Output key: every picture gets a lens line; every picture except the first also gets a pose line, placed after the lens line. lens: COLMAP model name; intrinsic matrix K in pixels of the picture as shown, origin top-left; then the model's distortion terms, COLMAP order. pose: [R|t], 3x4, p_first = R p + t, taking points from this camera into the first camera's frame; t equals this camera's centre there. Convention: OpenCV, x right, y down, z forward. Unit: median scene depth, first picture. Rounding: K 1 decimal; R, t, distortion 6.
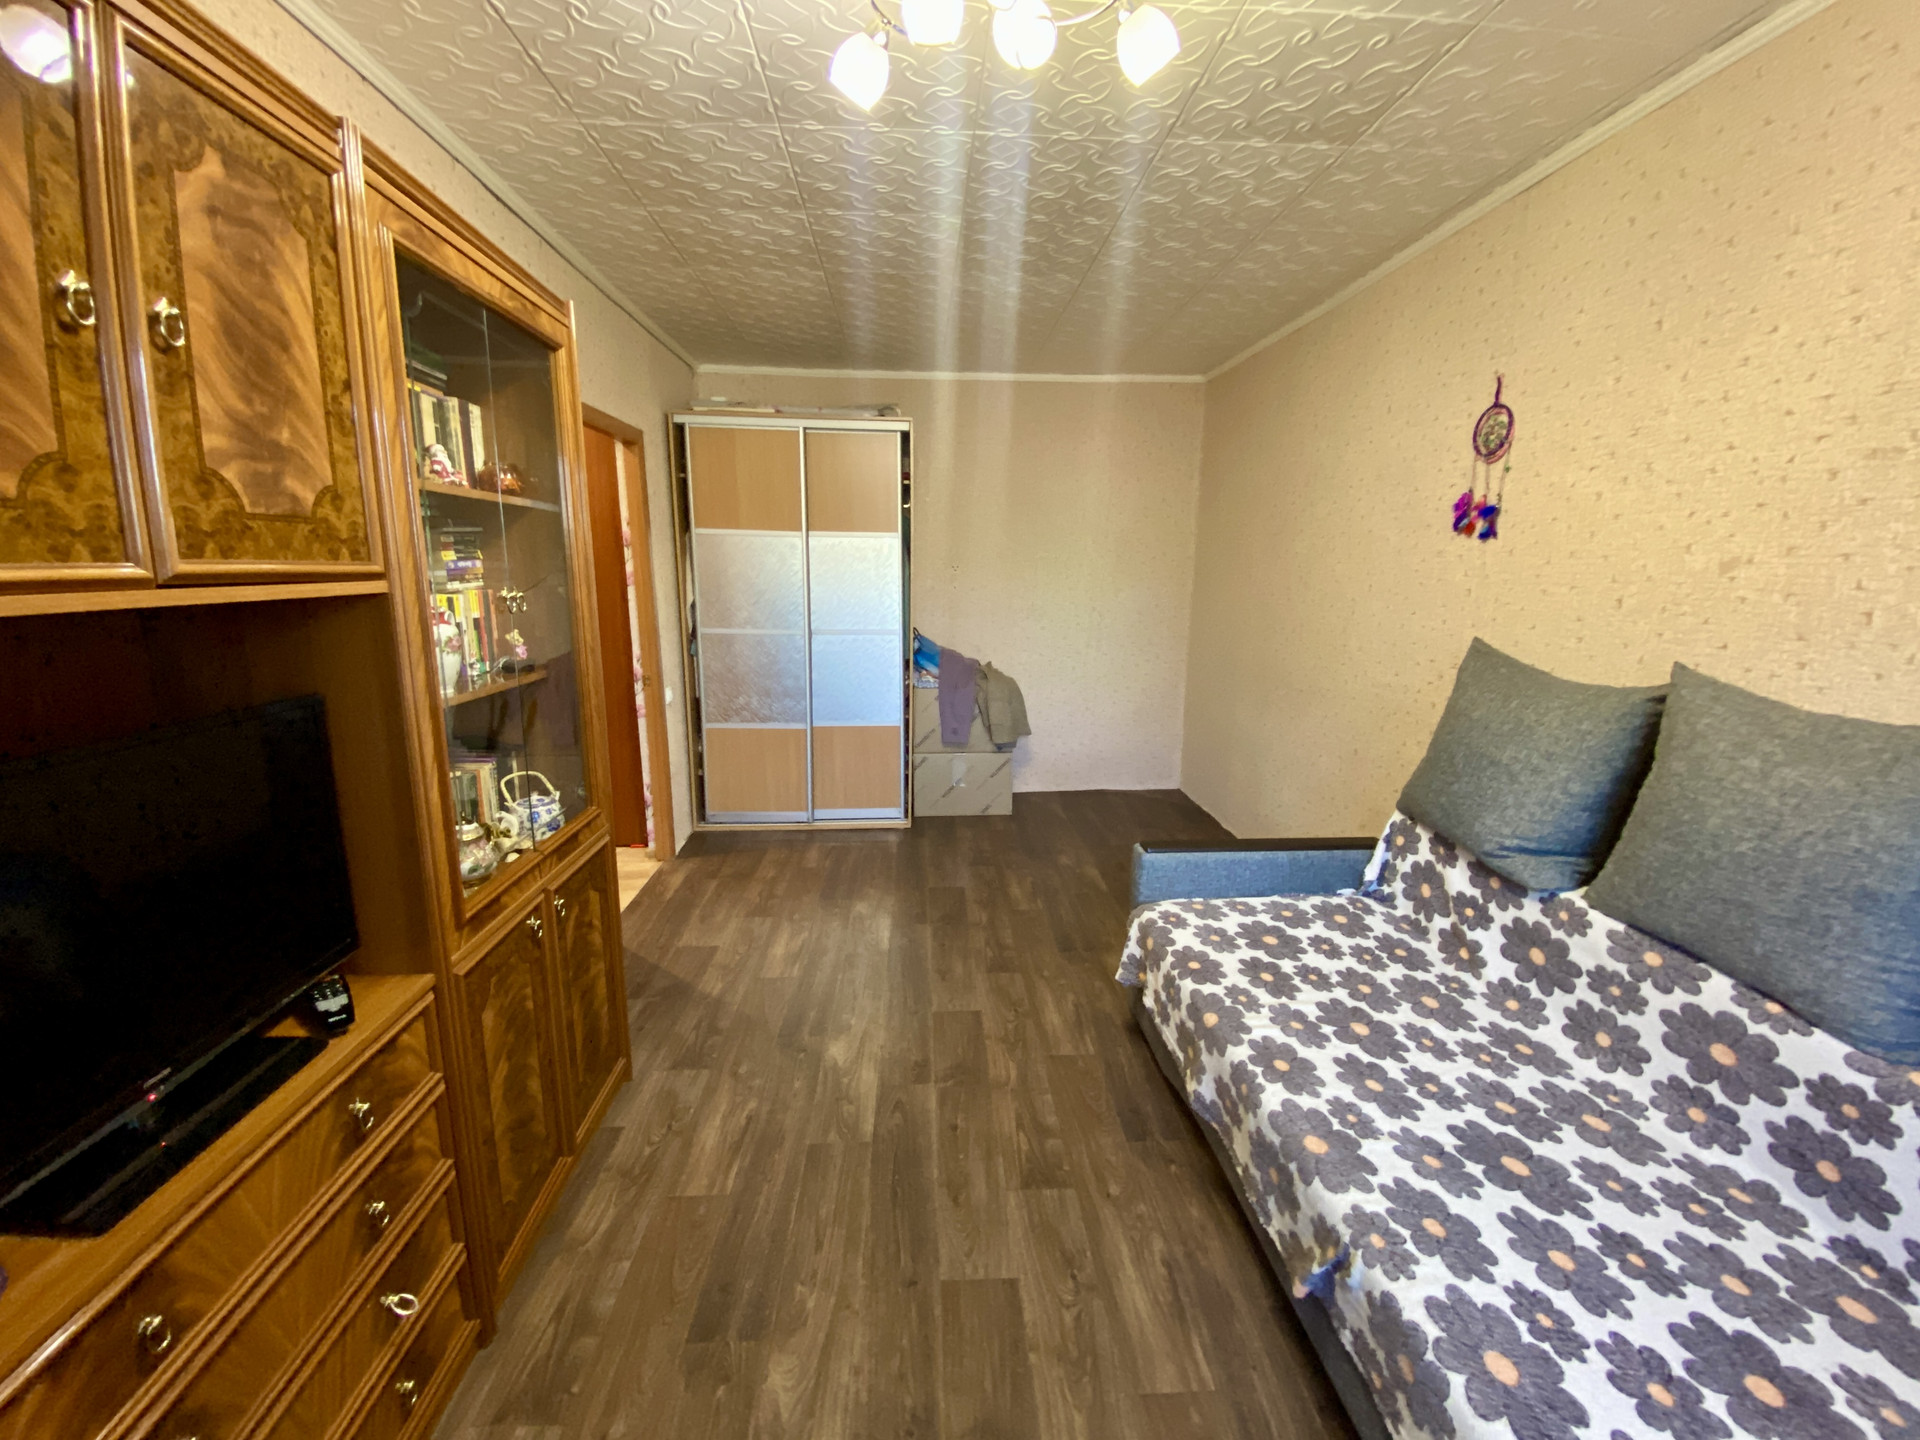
lens RADIAL K [[778.1, 0, 966.0], [0, 778.1, 704.2], [0, 0, 1]] dist [-0.000296, -0.009798]
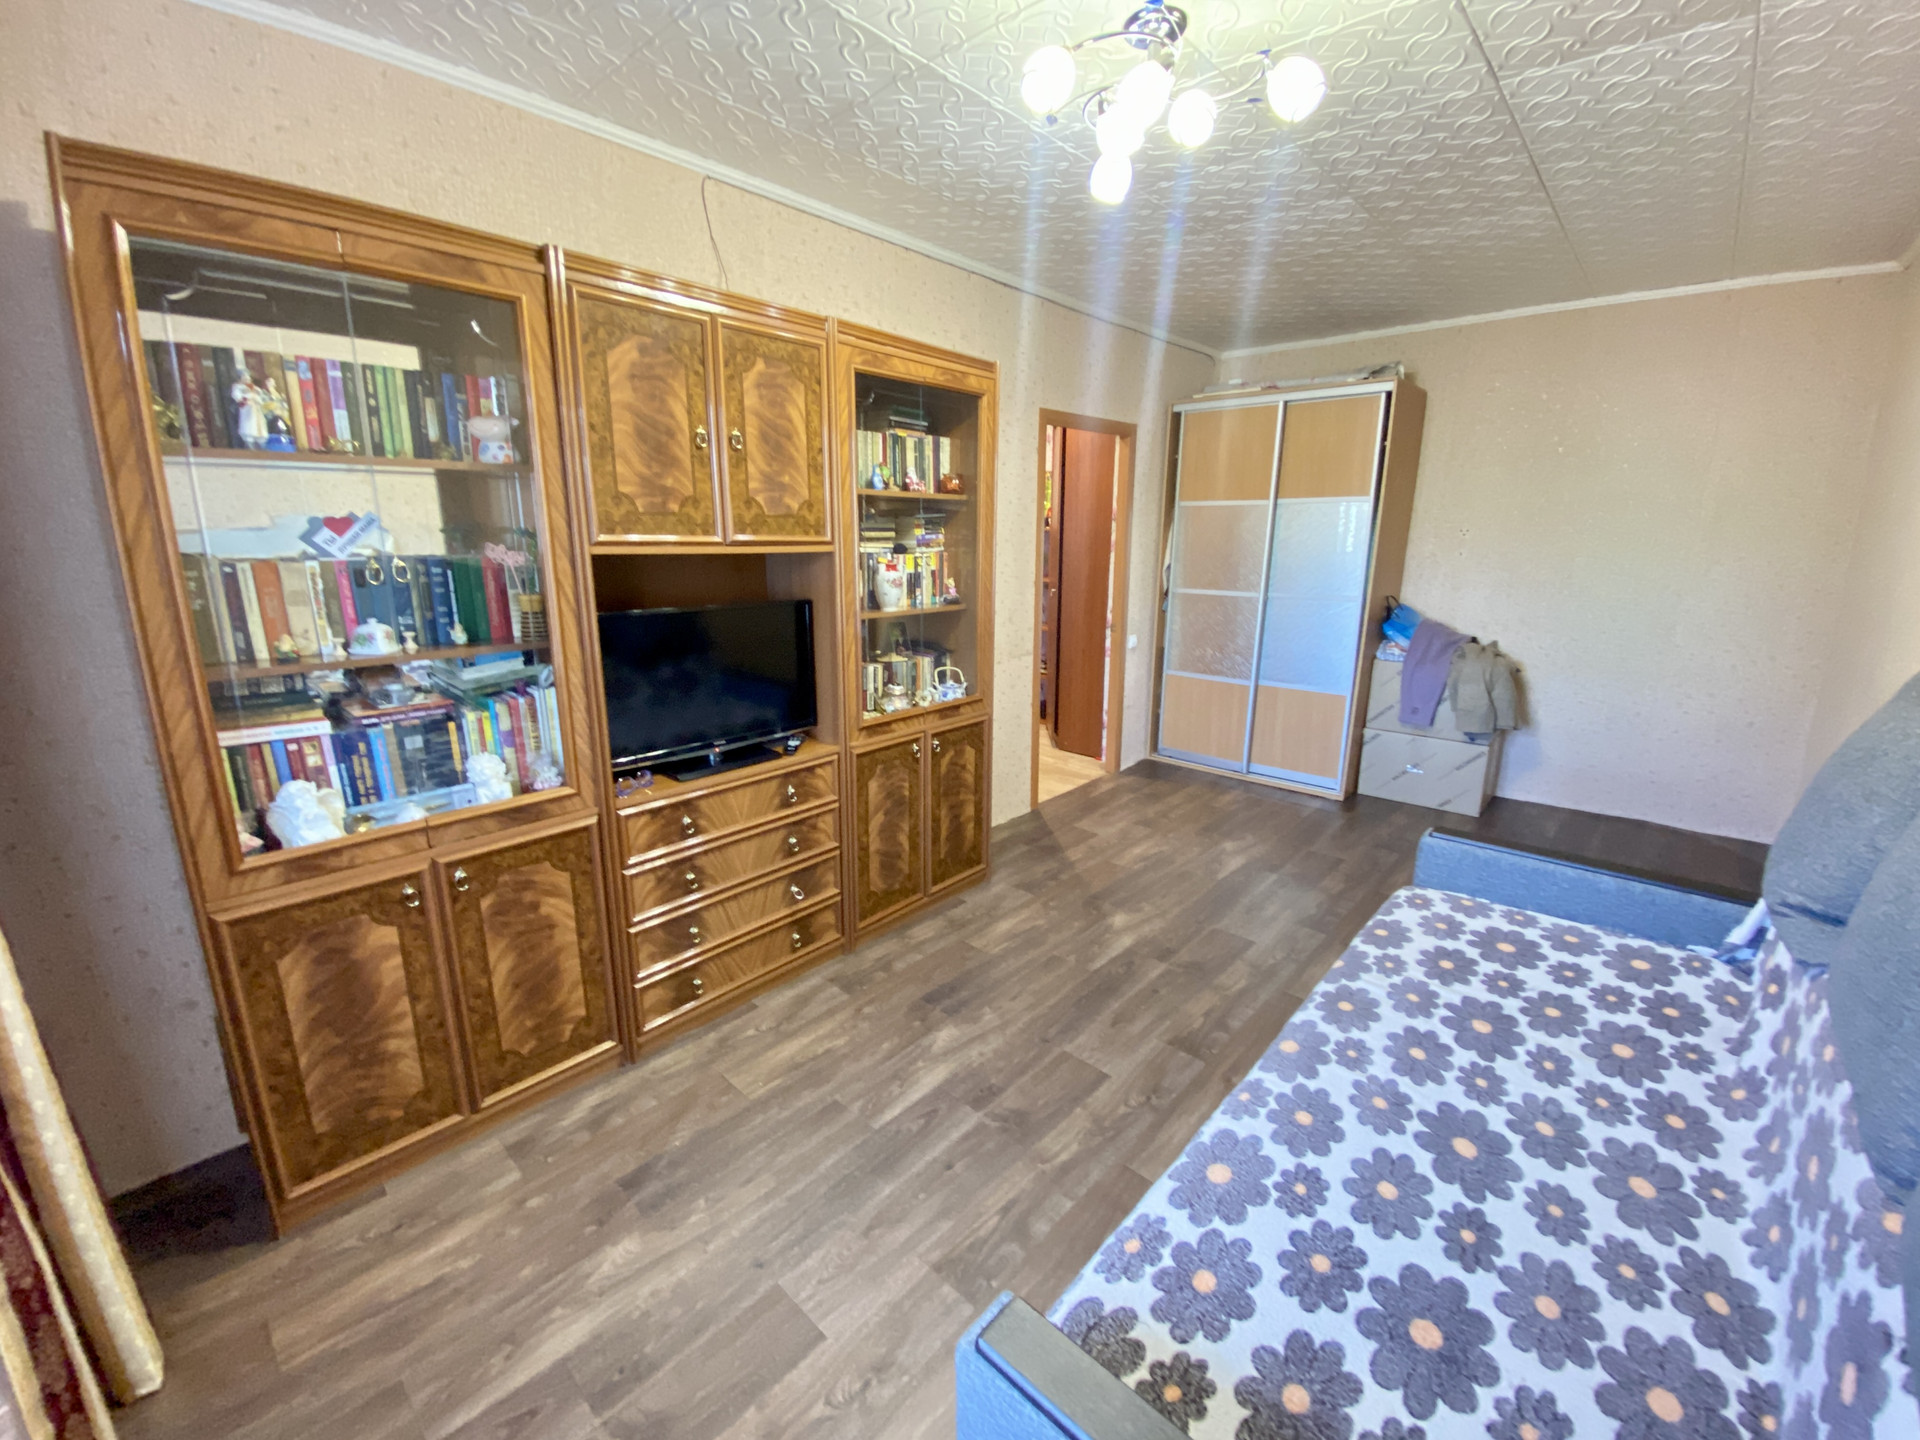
lens RADIAL K [[778.1, 0, 952.6], [0, 778.1, 715.1], [0, 0, 1]] dist [-0.000296, -0.009798]
pose [[0.684353, 0.155803, -0.712310, 0.663276], [-0.119331, 0.987665, 0.101384, 0.024652], [0.719320, 0.015618, 0.694504, -0.120462]]
